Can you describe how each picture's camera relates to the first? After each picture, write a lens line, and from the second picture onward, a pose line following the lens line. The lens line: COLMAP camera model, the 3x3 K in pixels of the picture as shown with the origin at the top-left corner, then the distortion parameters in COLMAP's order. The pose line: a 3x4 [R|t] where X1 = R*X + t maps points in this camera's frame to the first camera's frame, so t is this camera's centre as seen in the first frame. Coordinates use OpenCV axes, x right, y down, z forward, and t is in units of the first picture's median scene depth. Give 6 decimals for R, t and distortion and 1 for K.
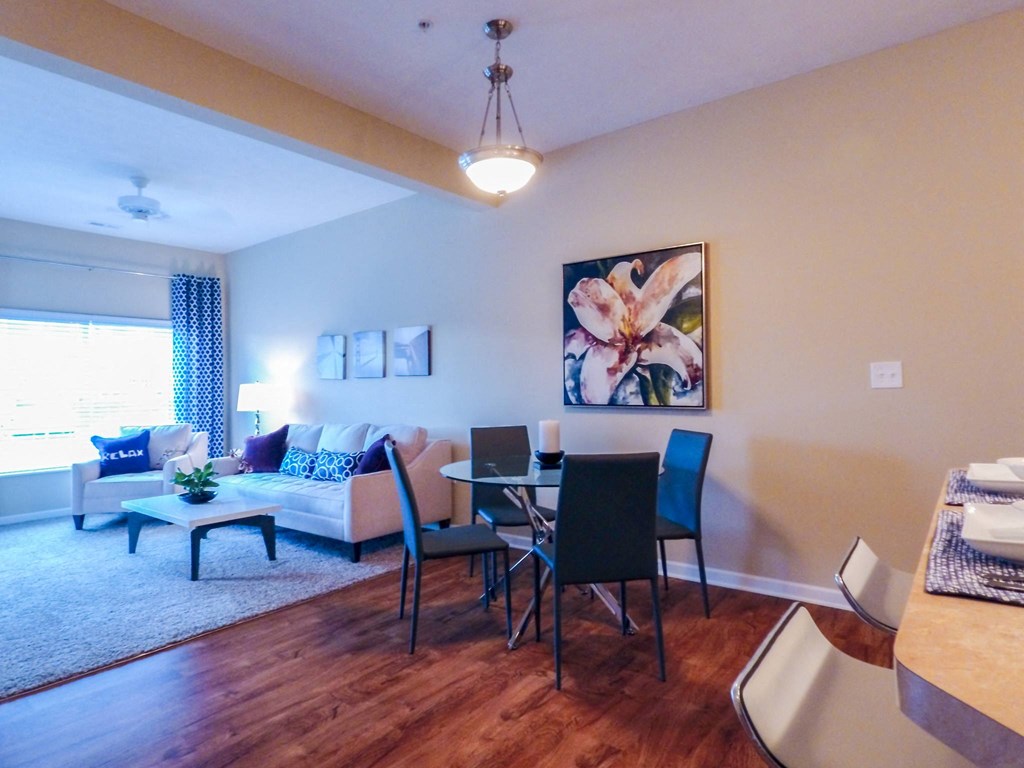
lens RADIAL K [[601.9, 0, 496.7], [0, 601.9, 377.0], [0, 0, 1]] dist [-0.002665, 0.000471]
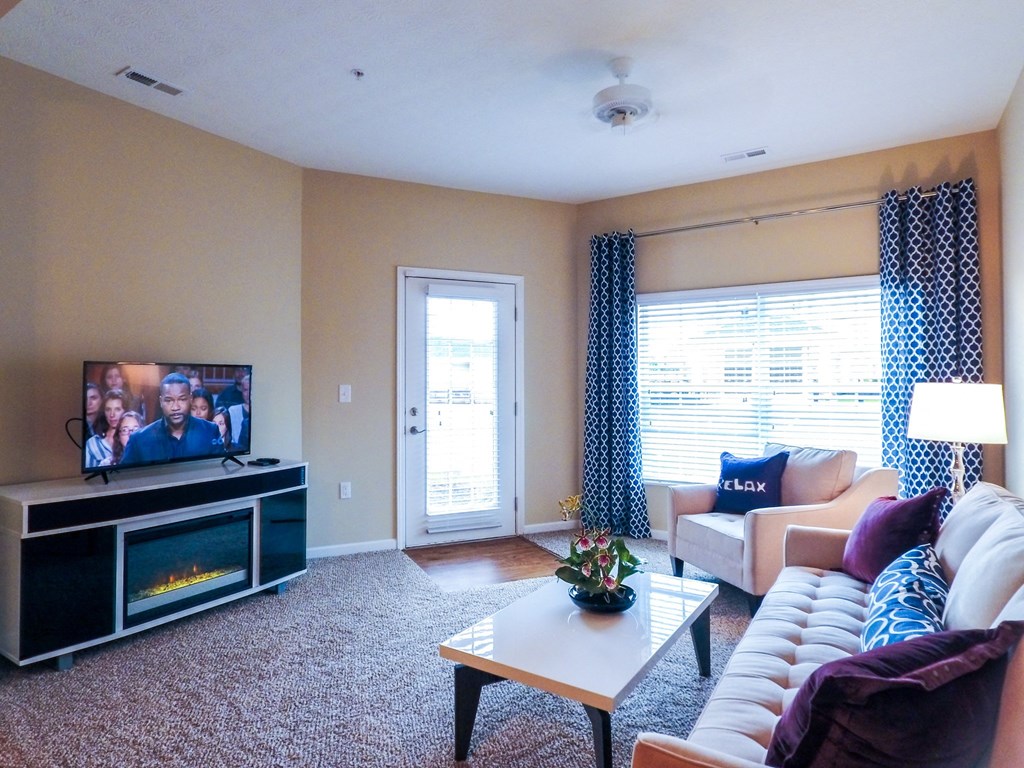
lens RADIAL K [[601.9, 0, 496.7], [0, 601.9, 377.0], [0, 0, 1]] dist [-0.002665, 0.000471]
pose [[0.107874, 0.008098, -0.994132, 0.022297], [0.020981, 0.999726, 0.010420, -0.005724], [0.993943, -0.021982, 0.107675, 0.653195]]
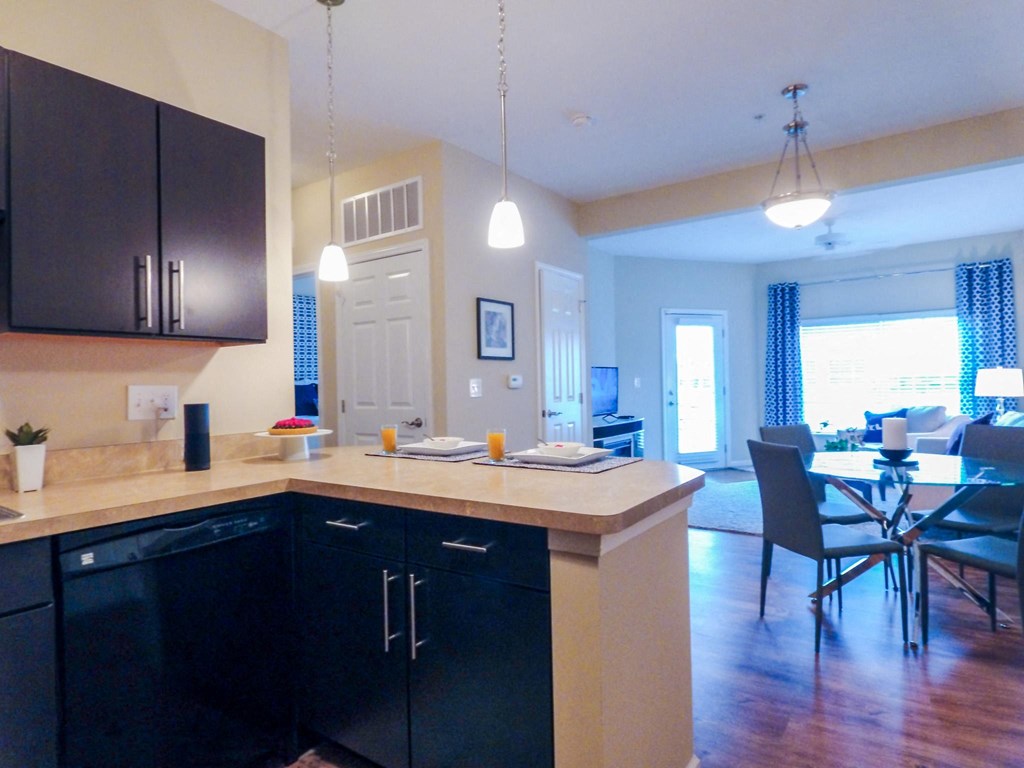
lens RADIAL K [[601.9, 0, 496.7], [0, 601.9, 377.0], [0, 0, 1]] dist [-0.002665, 0.000471]
pose [[0.043553, 0.007941, -0.999020, 0.583526], [0.039893, 0.999157, 0.009681, -0.018736], [0.998254, -0.040276, 0.043200, 0.158380]]
